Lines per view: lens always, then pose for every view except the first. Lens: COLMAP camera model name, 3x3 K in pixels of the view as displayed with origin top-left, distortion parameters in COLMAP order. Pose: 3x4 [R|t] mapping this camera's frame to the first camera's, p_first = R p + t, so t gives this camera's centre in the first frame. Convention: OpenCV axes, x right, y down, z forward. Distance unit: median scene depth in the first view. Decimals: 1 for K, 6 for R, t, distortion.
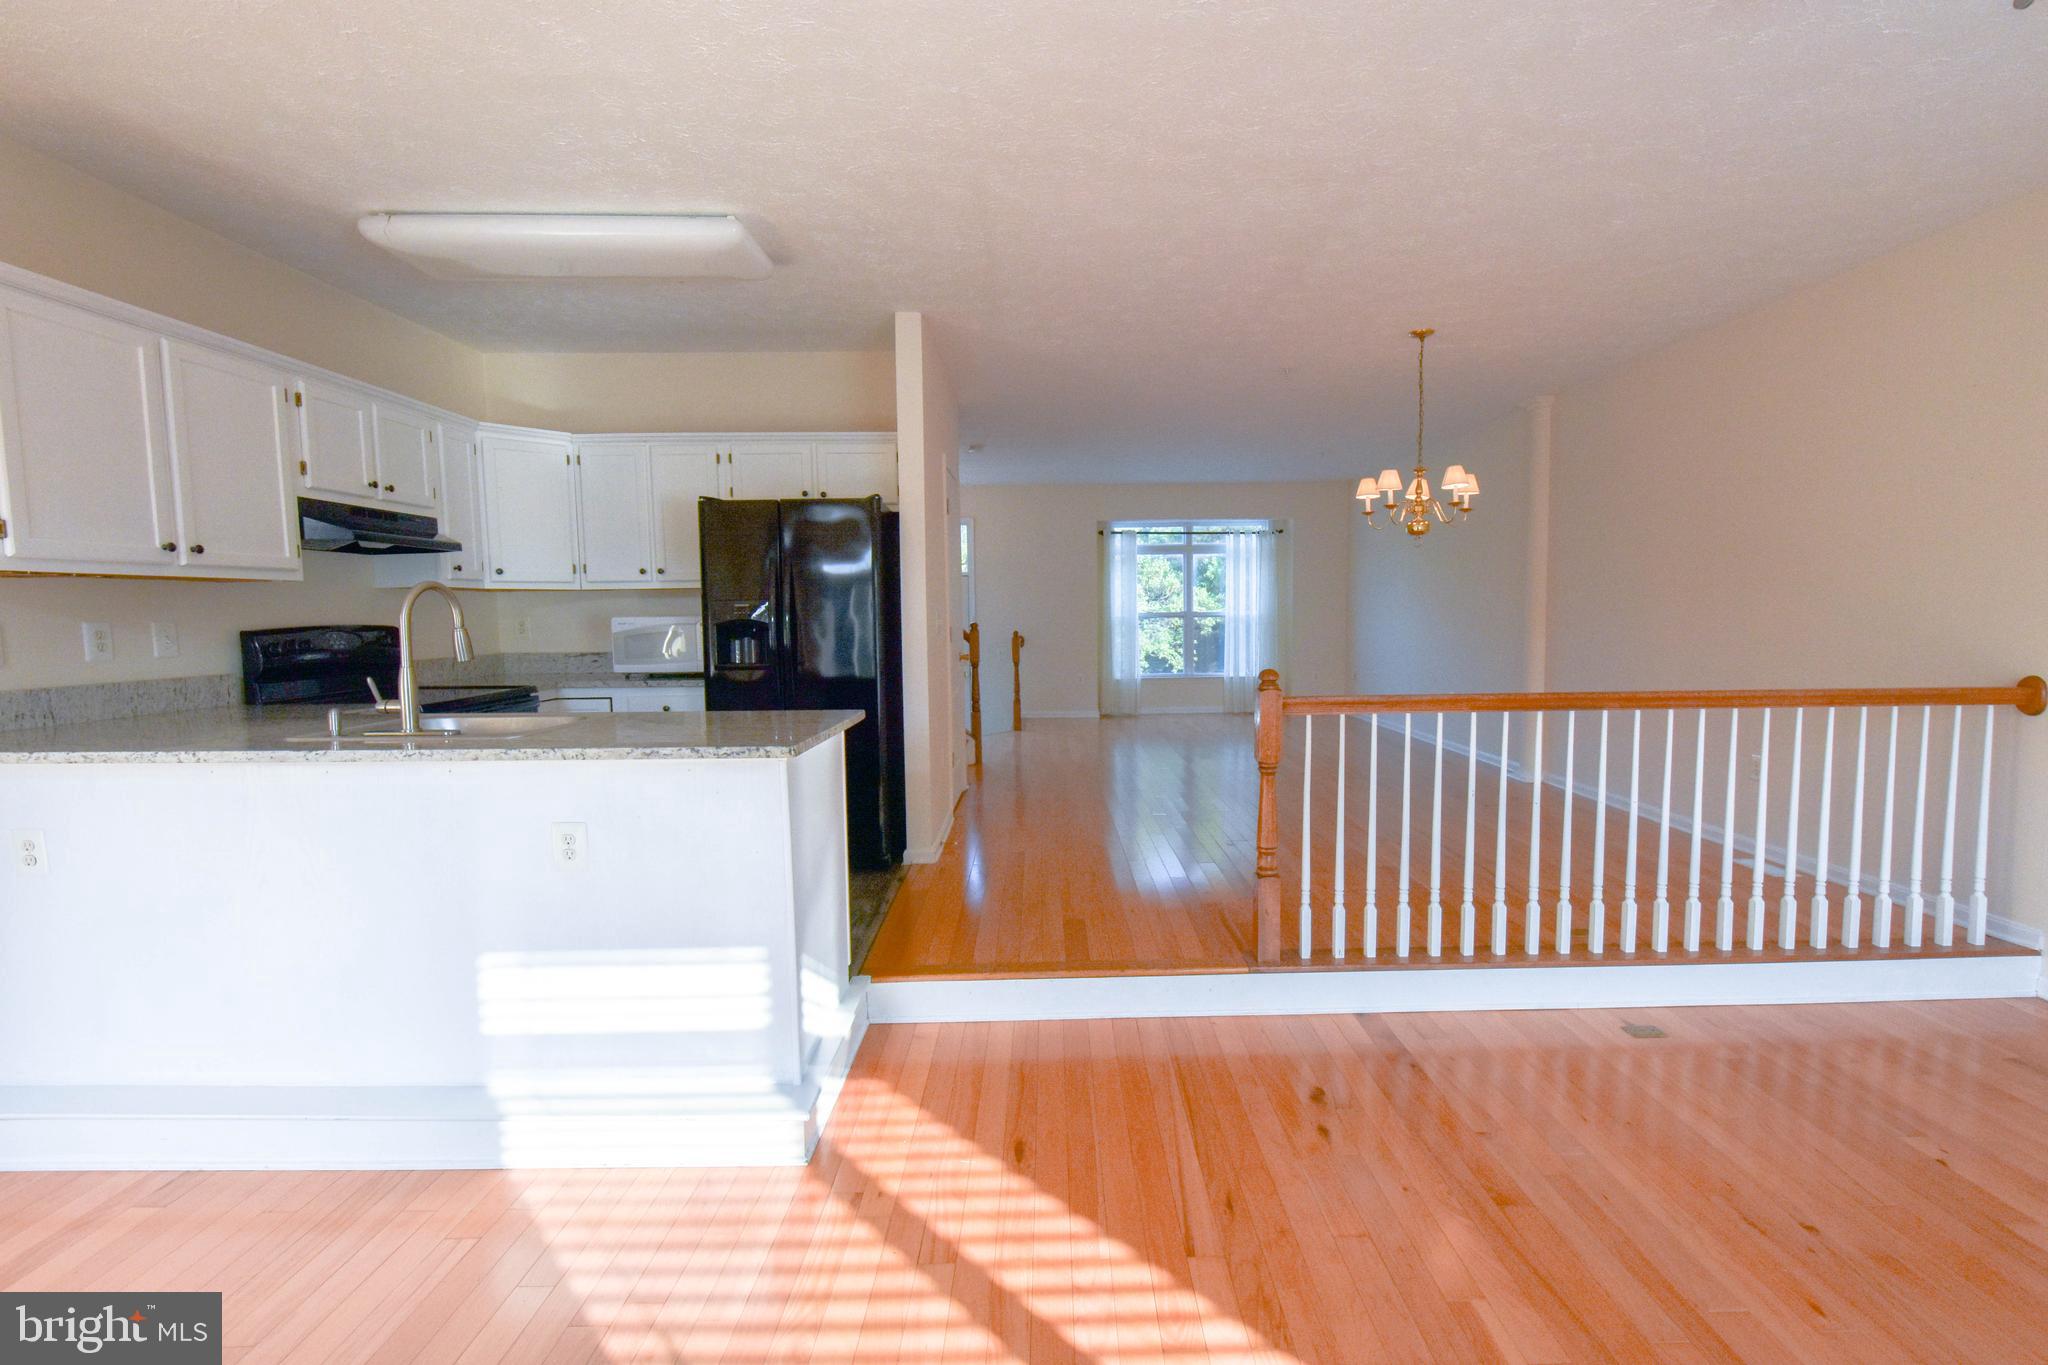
lens RADIAL K [[898.5, 0, 1049.6], [0, 898.5, 679.8], [0, 0, 1]] dist [0.002584, -0.007616]
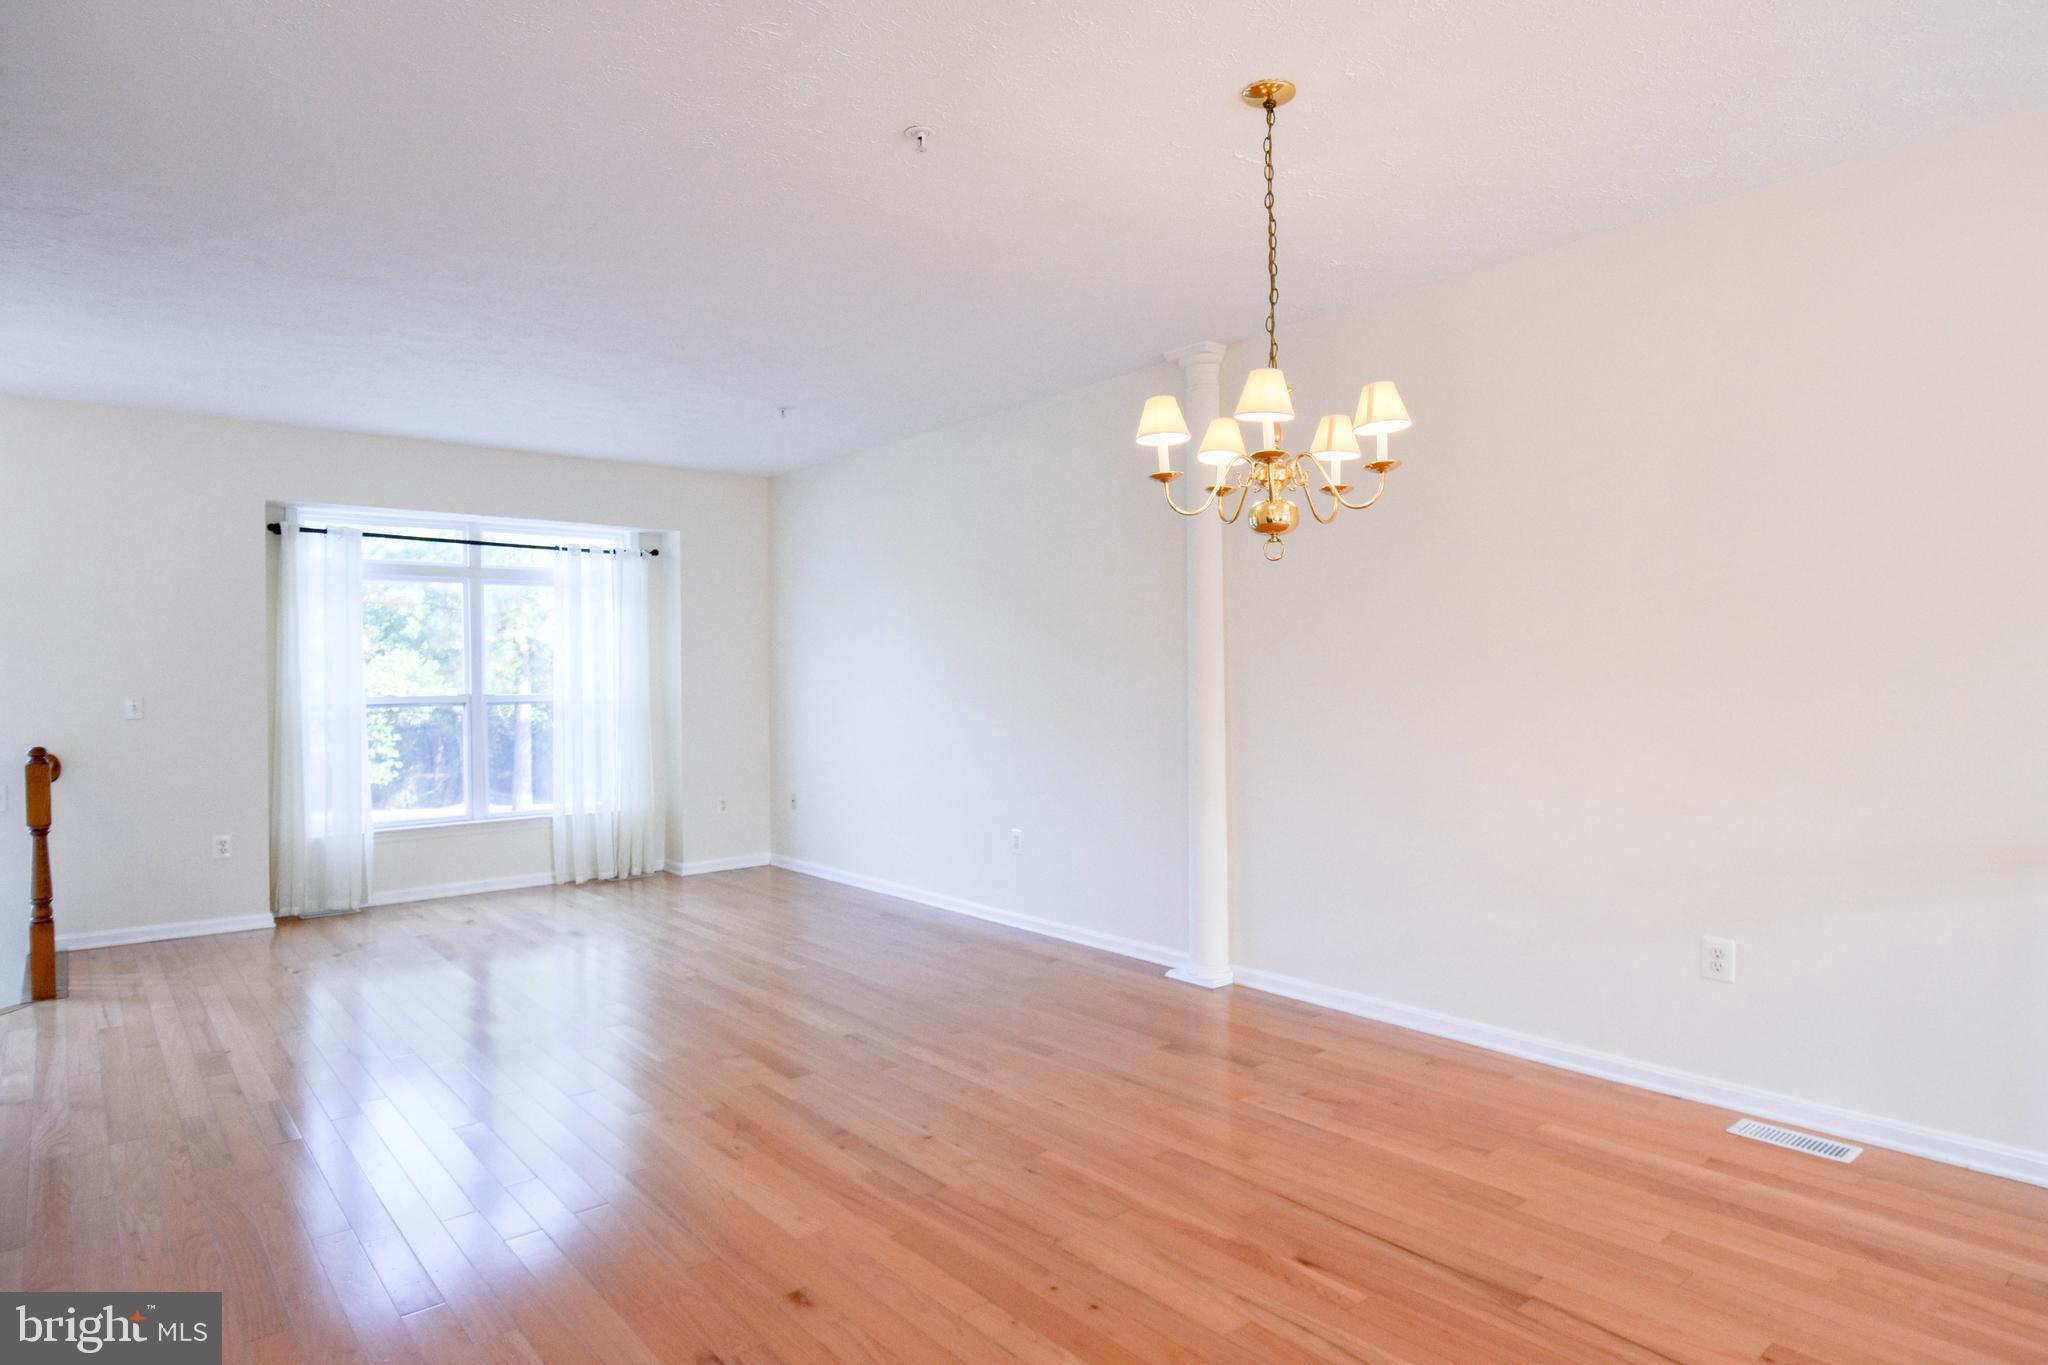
lens RADIAL K [[1157.0, 0, 1049.7], [0, 1157.0, 674.6], [0, 0, 1]] dist [-0.001013, -0.001663]
pose [[0.765154, 0.005711, 0.643822, -0.055850], [0.050432, 0.996357, -0.068773, -0.063436], [-0.641869, 0.085091, 0.762079, 0.722145]]
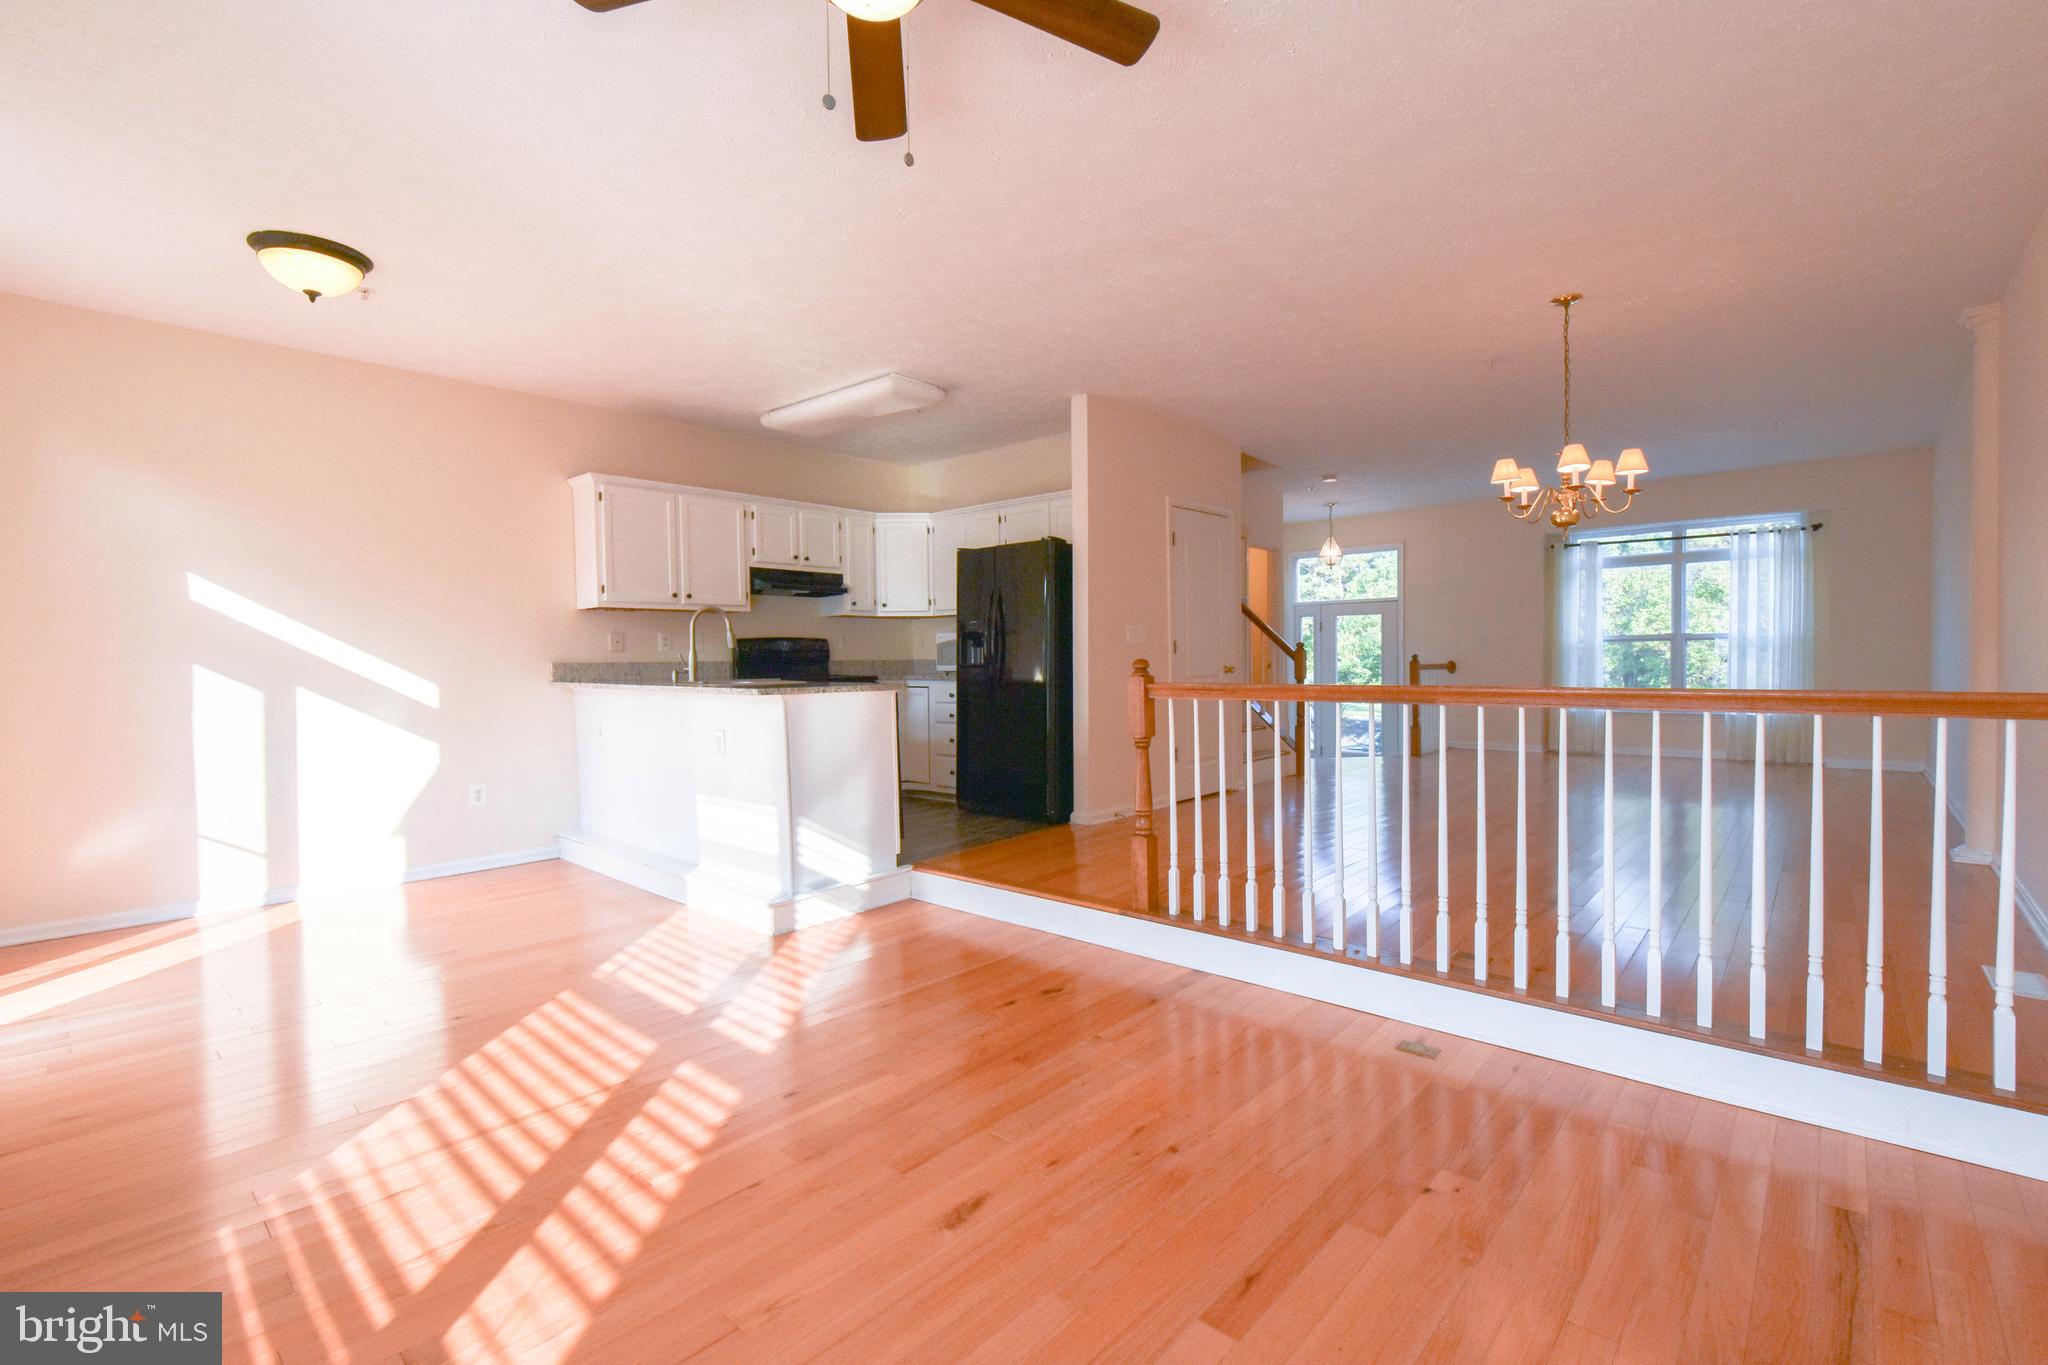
lens RADIAL K [[898.5, 0, 1049.6], [0, 898.5, 679.8], [0, 0, 1]] dist [0.002584, -0.007616]
pose [[0.741883, 0.019786, -0.670237, 0.711743], [-0.049242, 0.998473, -0.025031, 0.038296], [0.668718, 0.051574, 0.741725, 0.029319]]
